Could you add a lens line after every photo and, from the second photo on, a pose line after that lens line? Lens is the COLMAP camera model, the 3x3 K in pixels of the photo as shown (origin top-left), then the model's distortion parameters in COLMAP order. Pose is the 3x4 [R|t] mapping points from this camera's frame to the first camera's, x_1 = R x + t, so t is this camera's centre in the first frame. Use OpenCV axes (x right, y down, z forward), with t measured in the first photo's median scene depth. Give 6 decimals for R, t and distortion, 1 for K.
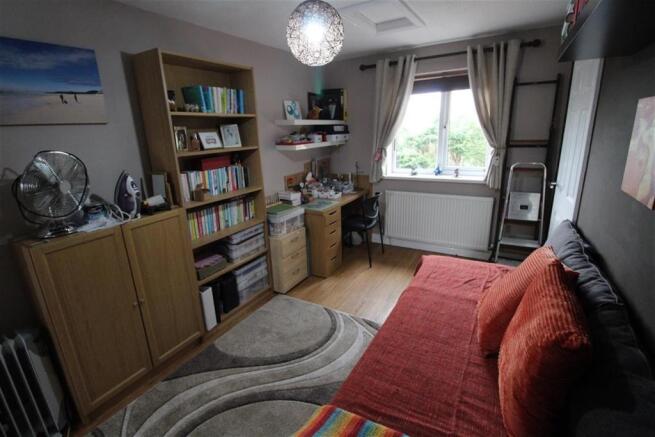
lens RADIAL K [[304.0, 0, 326.6], [0, 304.0, 213.6], [0, 0, 1]] dist [0.000056, -0.015008]
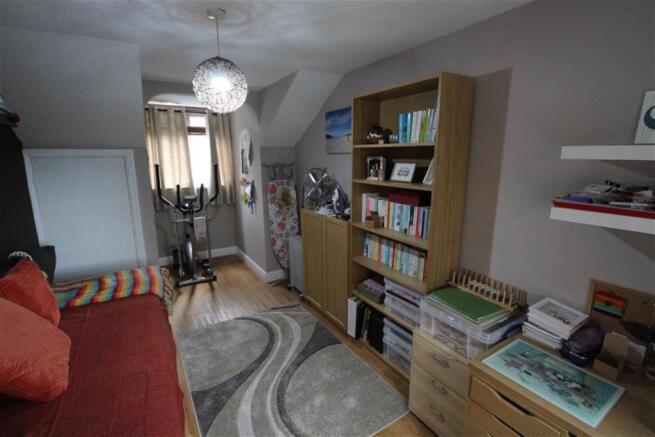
lens RADIAL K [[304.0, 0, 326.6], [0, 304.0, 213.6], [0, 0, 1]] dist [0.000056, -0.015008]
pose [[-0.463068, 0.205717, -0.862119, 0.515616], [-0.217939, 0.916399, 0.335731, -0.374633], [0.859111, 0.343355, -0.379521, 1.165827]]
